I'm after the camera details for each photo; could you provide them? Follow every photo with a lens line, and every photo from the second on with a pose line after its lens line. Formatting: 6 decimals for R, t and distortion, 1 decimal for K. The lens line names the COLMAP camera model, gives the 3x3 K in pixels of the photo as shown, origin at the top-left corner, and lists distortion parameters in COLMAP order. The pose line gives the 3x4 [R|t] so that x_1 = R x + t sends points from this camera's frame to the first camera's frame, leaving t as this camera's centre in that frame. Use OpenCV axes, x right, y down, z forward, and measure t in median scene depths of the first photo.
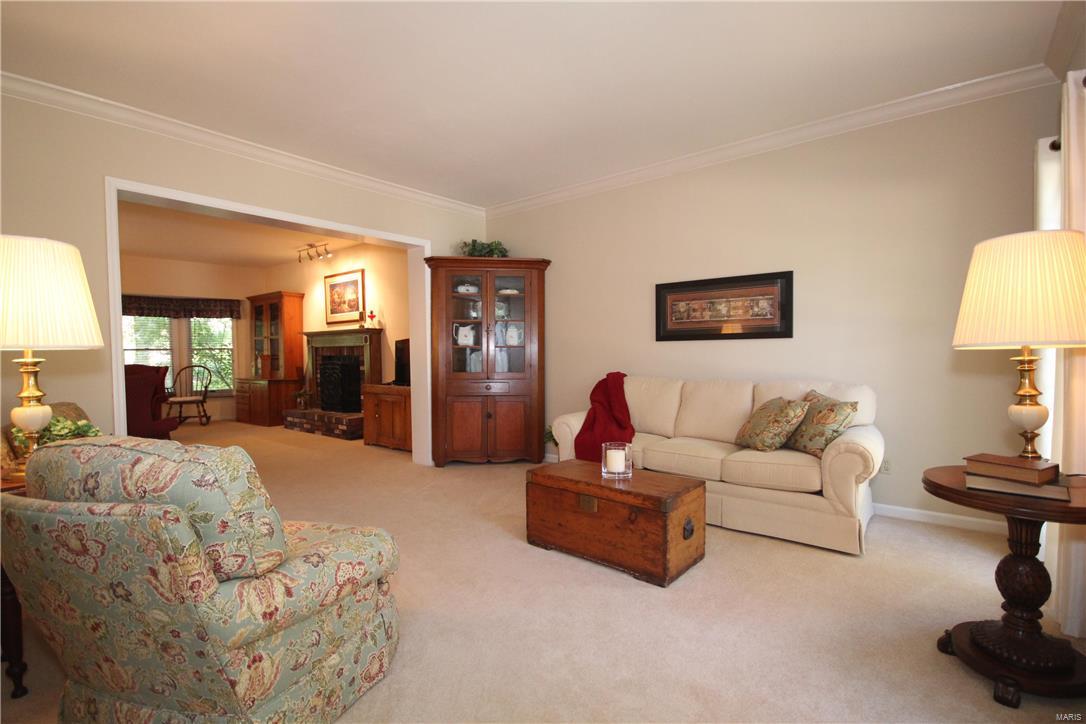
lens RADIAL K [[499.3, 0, 544.7], [0, 499.3, 361.4], [0, 0, 1]] dist [0.000493, 0.001185]
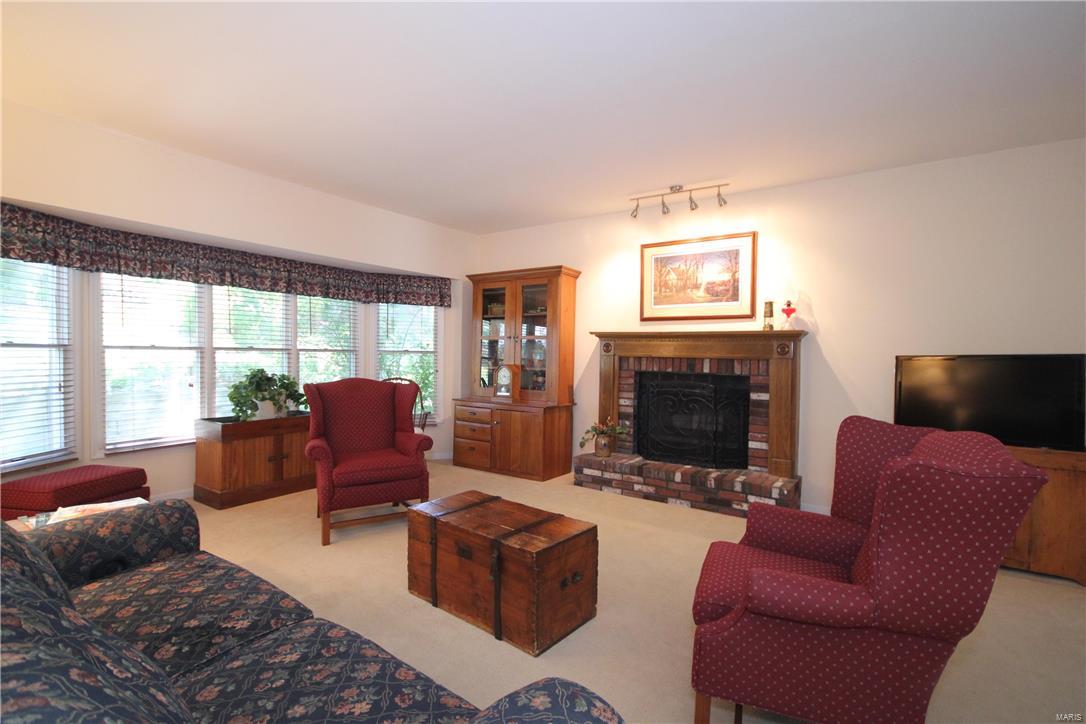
lens RADIAL K [[499.3, 0, 541.3], [0, 499.3, 361.2], [0, 0, 1]] dist [0.000493, 0.001185]
pose [[0.998281, 0.031611, 0.049351, -0.600933], [-0.031247, 0.999479, -0.008130, -0.014185], [-0.049583, 0.006574, 0.998748, 0.380022]]
